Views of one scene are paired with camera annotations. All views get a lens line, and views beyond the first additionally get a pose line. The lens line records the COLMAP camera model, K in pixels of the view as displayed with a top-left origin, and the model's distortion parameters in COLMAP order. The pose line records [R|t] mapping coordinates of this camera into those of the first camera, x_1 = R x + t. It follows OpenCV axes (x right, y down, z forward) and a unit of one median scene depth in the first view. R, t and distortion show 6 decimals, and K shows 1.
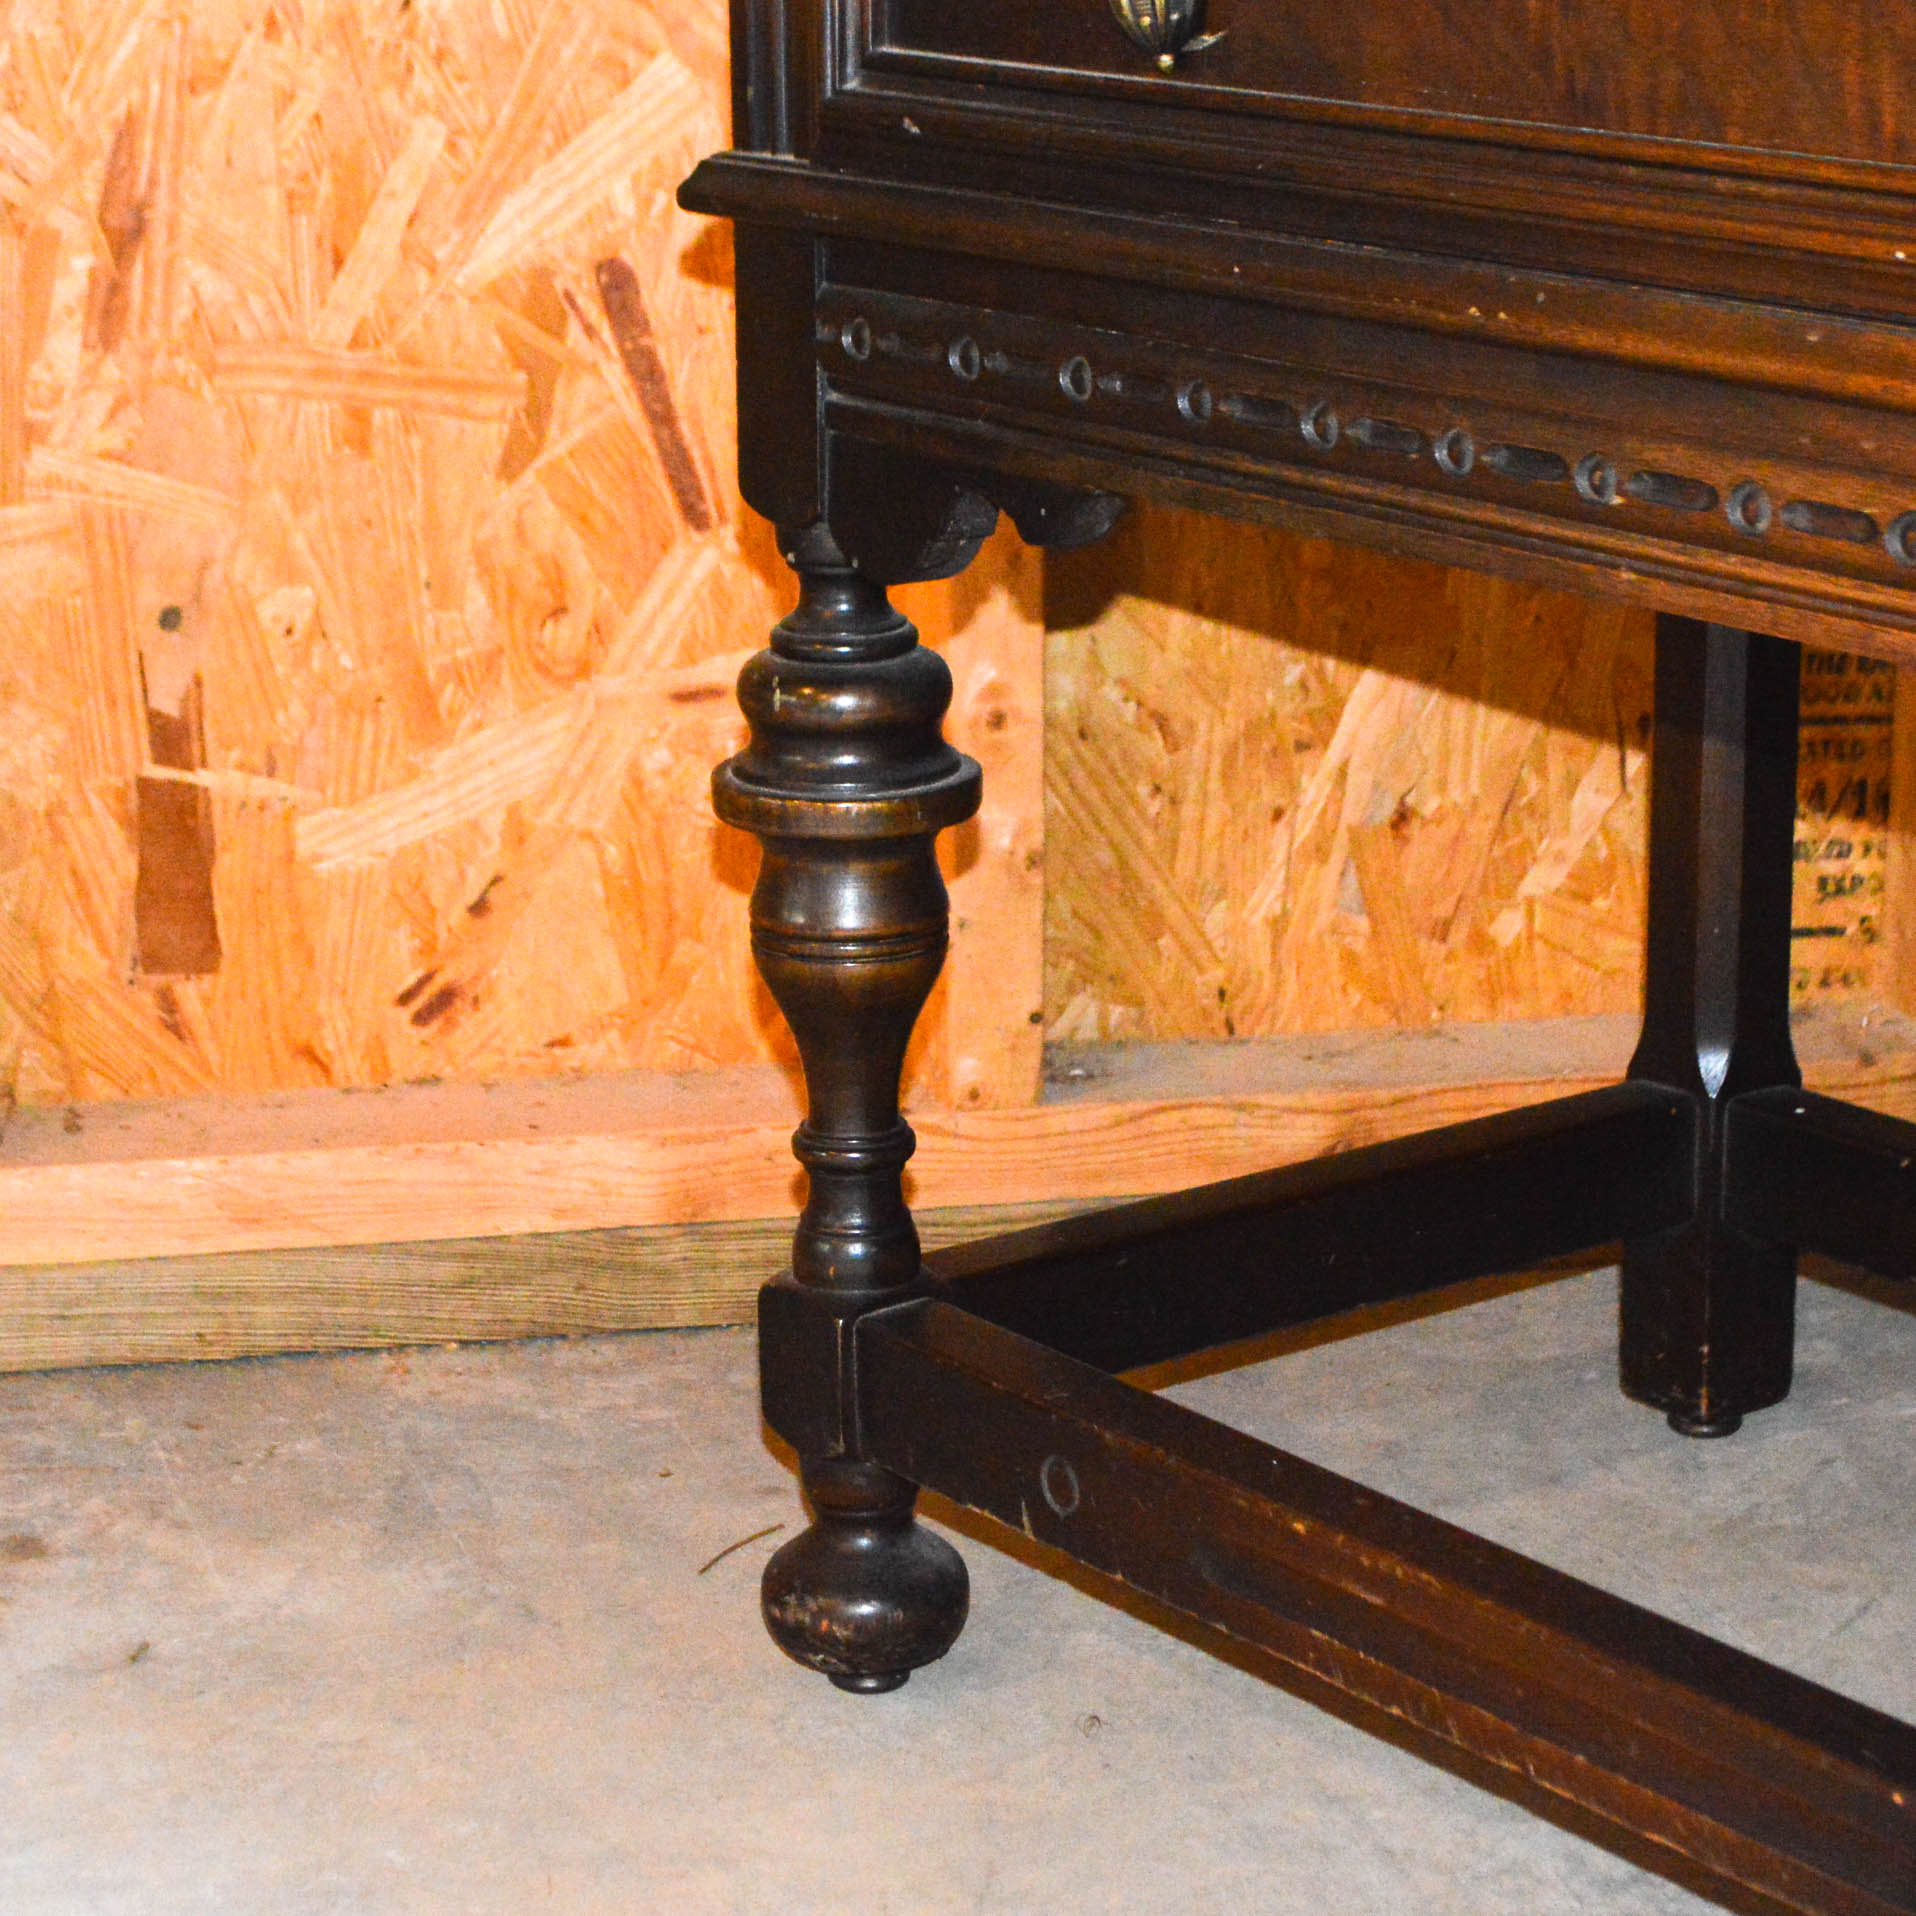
lens RADIAL K [[5229.0, 0, 958.0], [0, 5229.0, 958.0], [0, 0, 1]] dist [-0.046049, -0.582899]
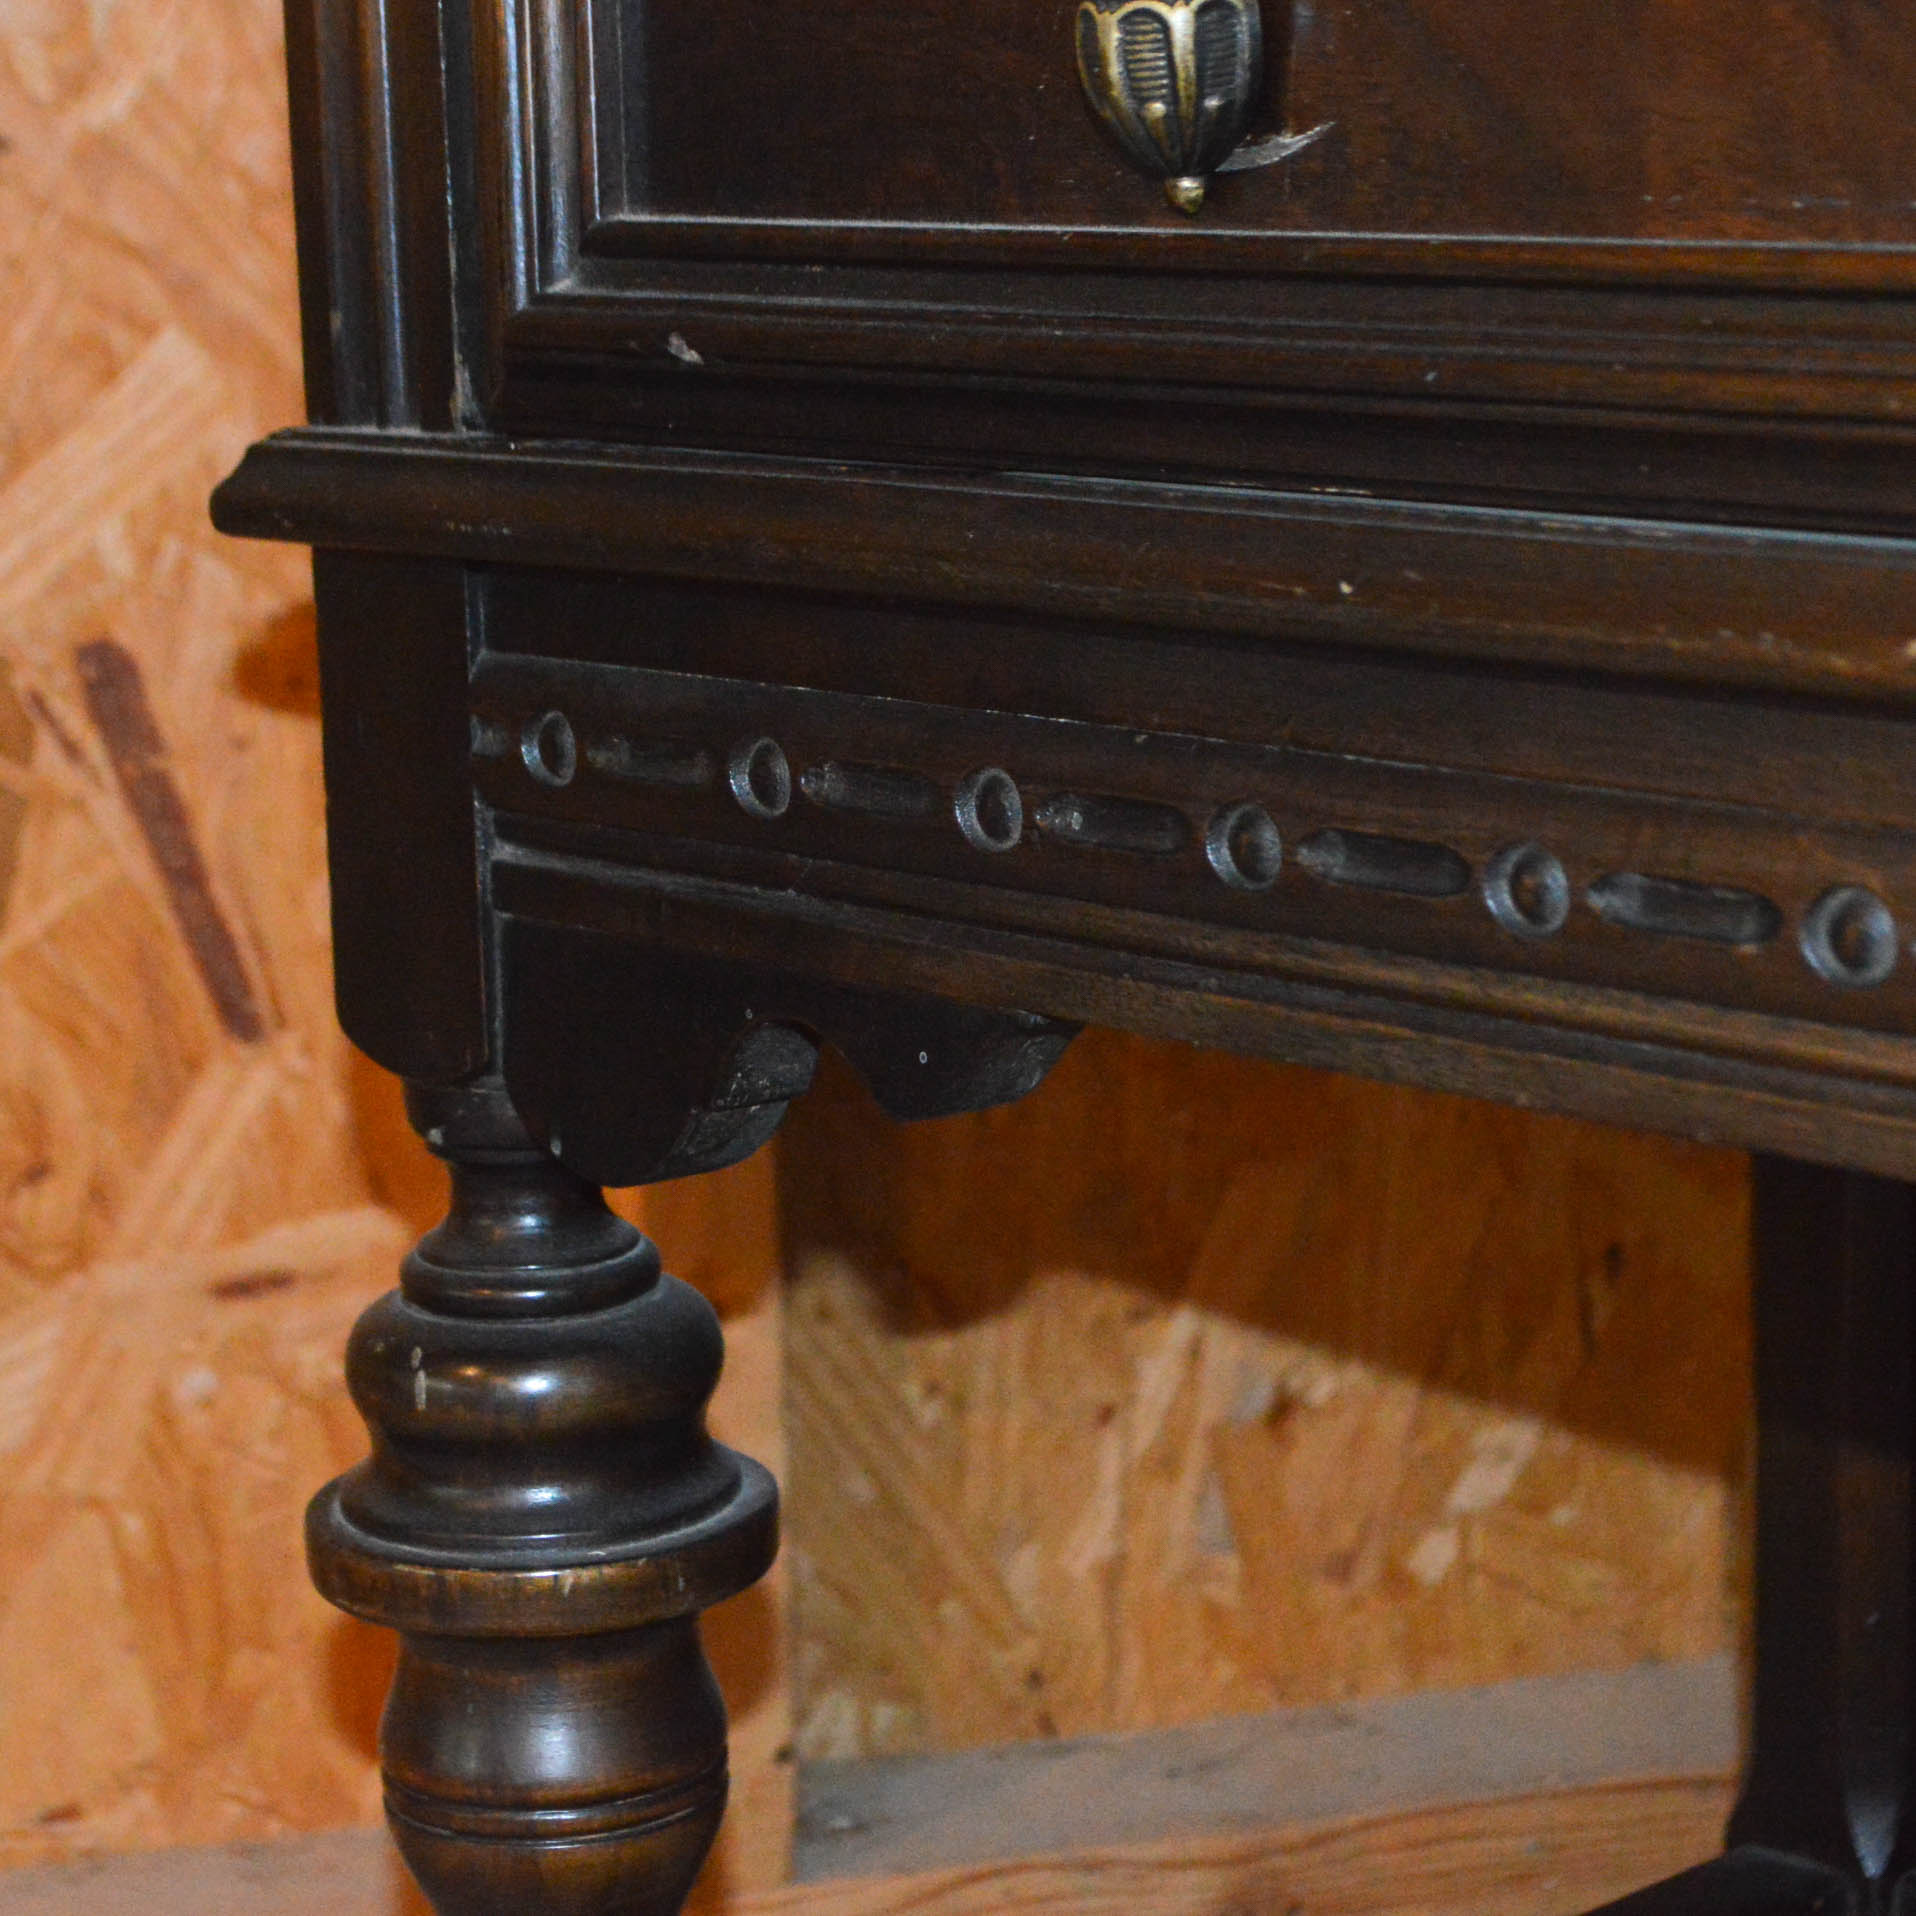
lens RADIAL K [[4968.6, 0, 957.1], [0, 4968.6, 1000.2], [0, 0, 1]] dist [0.027143, -0.549501]
pose [[0.994139, -0.037974, 0.101225, -0.023565], [0.044453, 0.997052, -0.062537, -0.043667], [-0.098552, 0.066670, 0.992896, 0.362922]]
